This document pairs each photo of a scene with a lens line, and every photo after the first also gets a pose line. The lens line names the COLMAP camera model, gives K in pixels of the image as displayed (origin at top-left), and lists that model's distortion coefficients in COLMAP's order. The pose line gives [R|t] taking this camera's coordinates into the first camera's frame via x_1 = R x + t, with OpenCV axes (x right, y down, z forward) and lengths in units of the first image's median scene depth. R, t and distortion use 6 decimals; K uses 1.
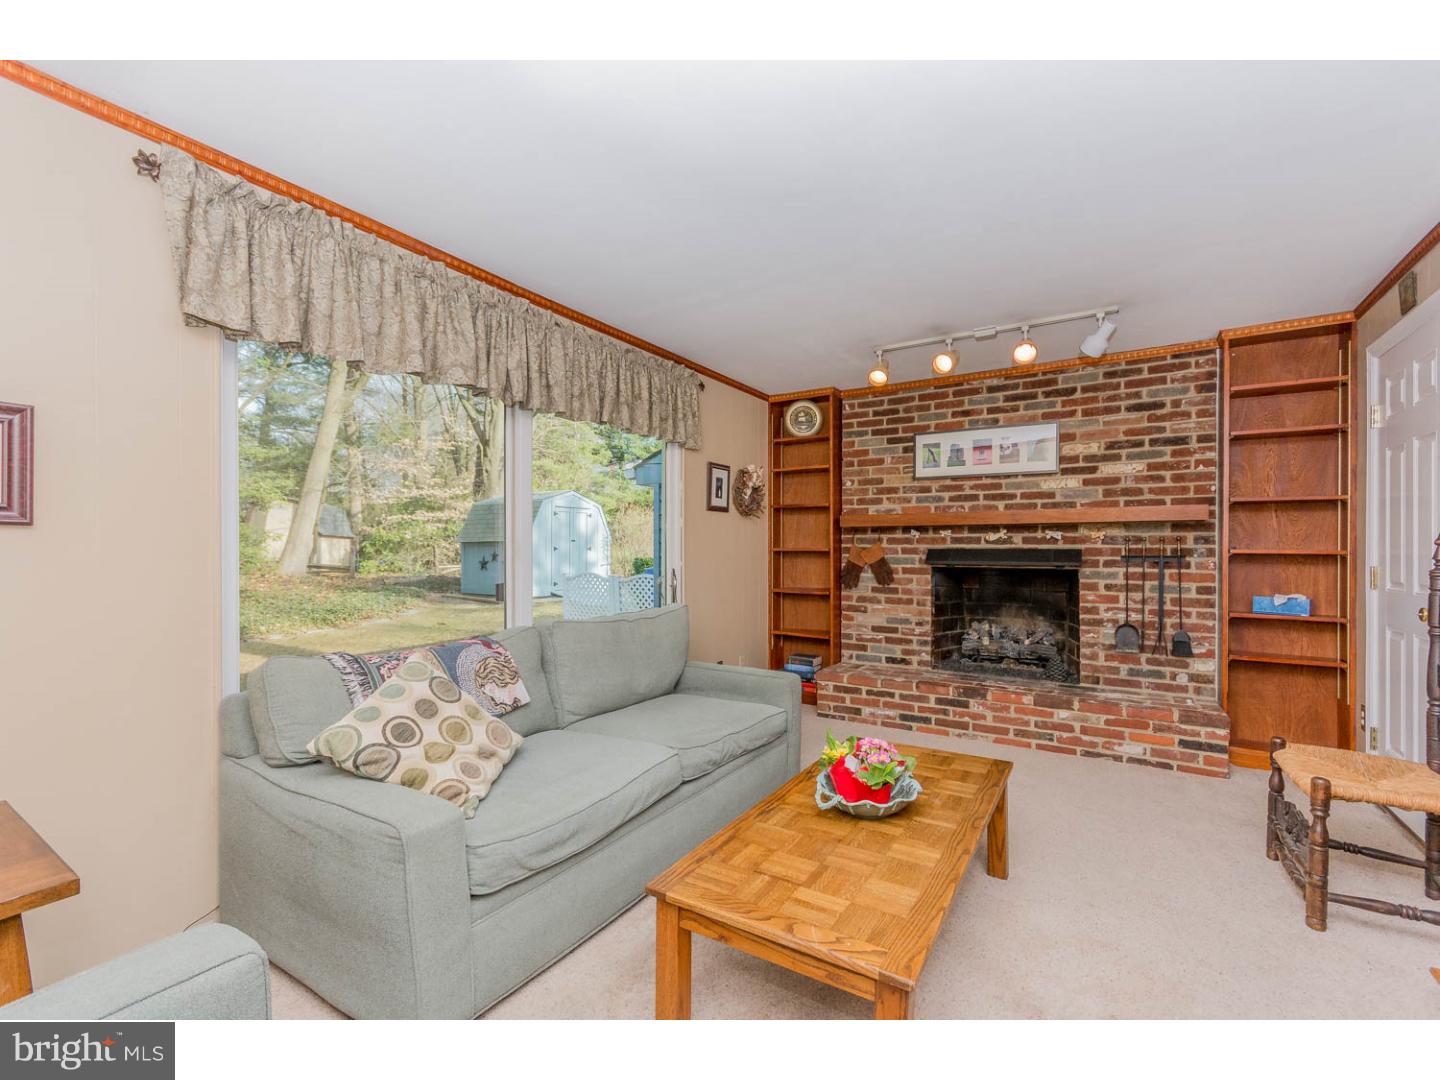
lens RADIAL K [[635.5, 0, 724.6], [0, 635.5, 547.8], [0, 0, 1]] dist [-0.001590, -0.000081]
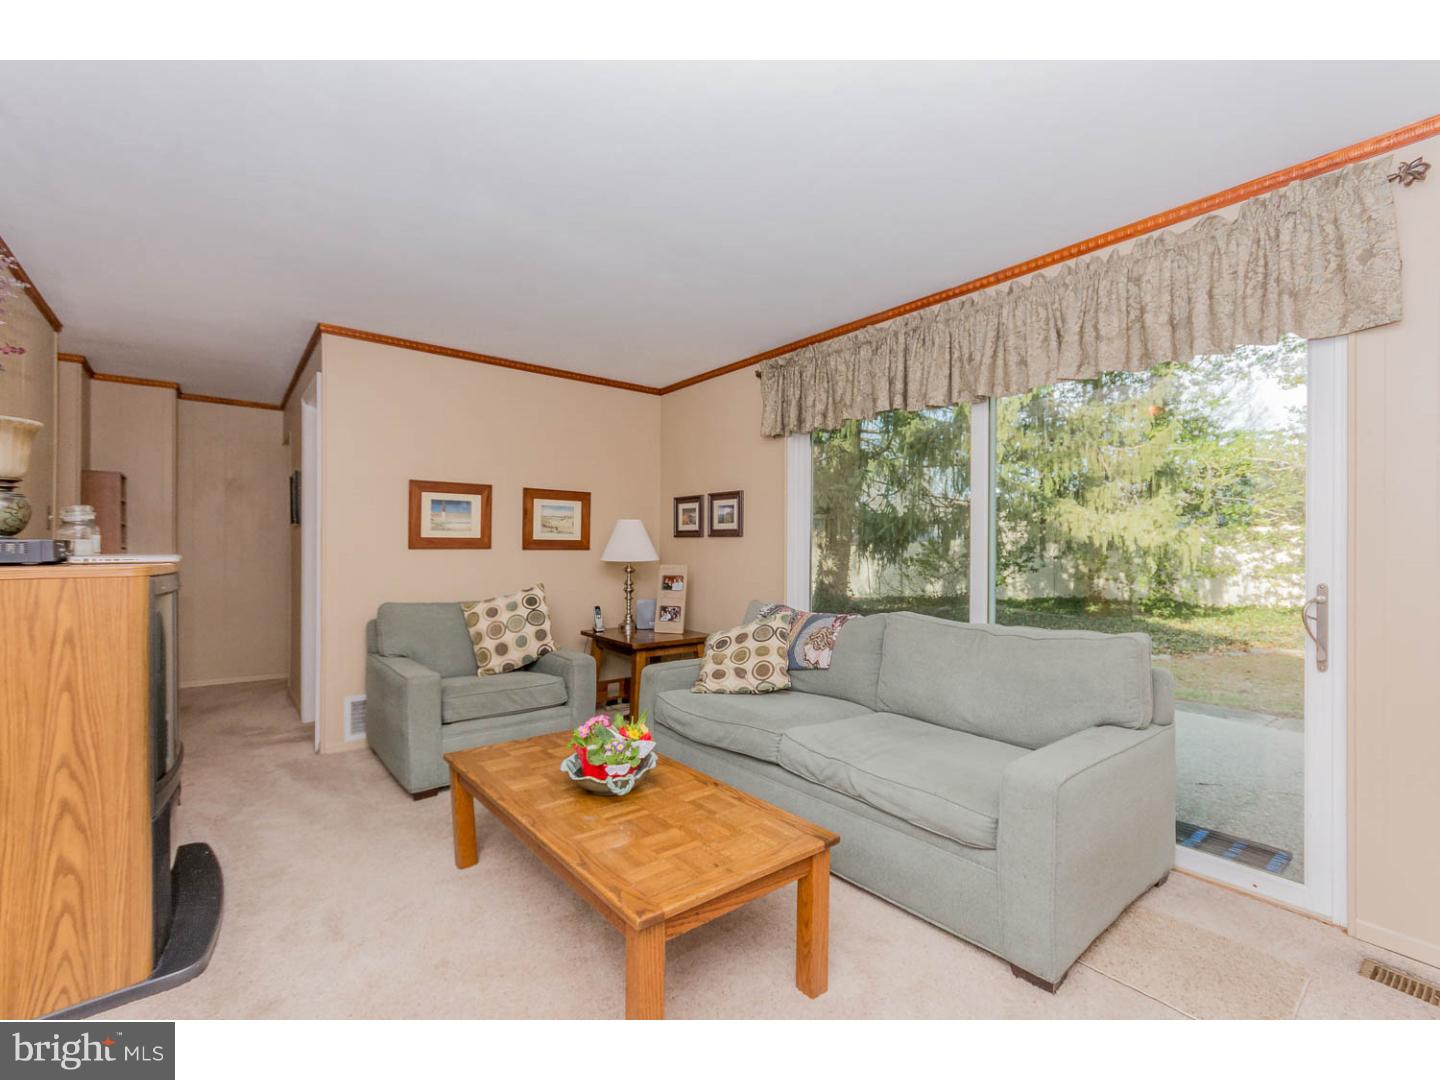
lens RADIAL K [[635.5, 0, 724.6], [0, 635.5, 547.8], [0, 0, 1]] dist [-0.001590, -0.000081]
pose [[-0.335315, -0.003283, -0.942100, 0.849466], [-0.000066, 0.999994, -0.003462, 0.009825], [0.942106, -0.001098, -0.335313, 1.119017]]
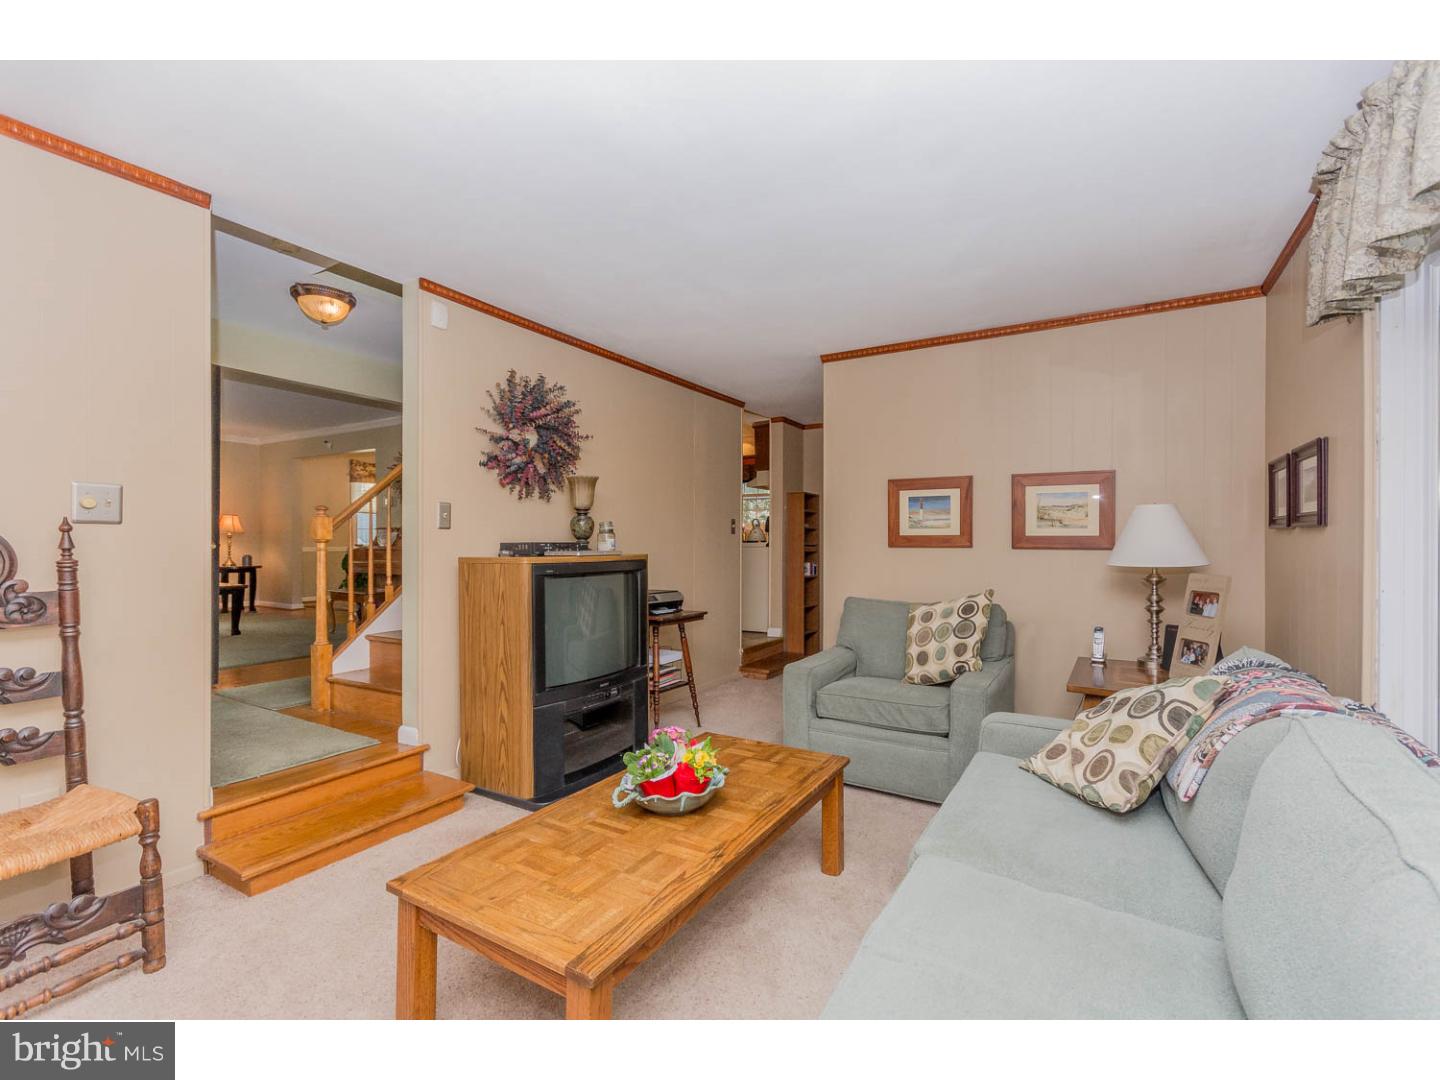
lens RADIAL K [[635.5, 0, 724.6], [0, 635.5, 547.8], [0, 0, 1]] dist [-0.001590, -0.000081]
pose [[-0.999837, -0.006217, -0.016936, 0.120311], [-0.006265, 0.999976, 0.002811, 0.007159], [0.016919, 0.002917, -0.999853, 1.442060]]
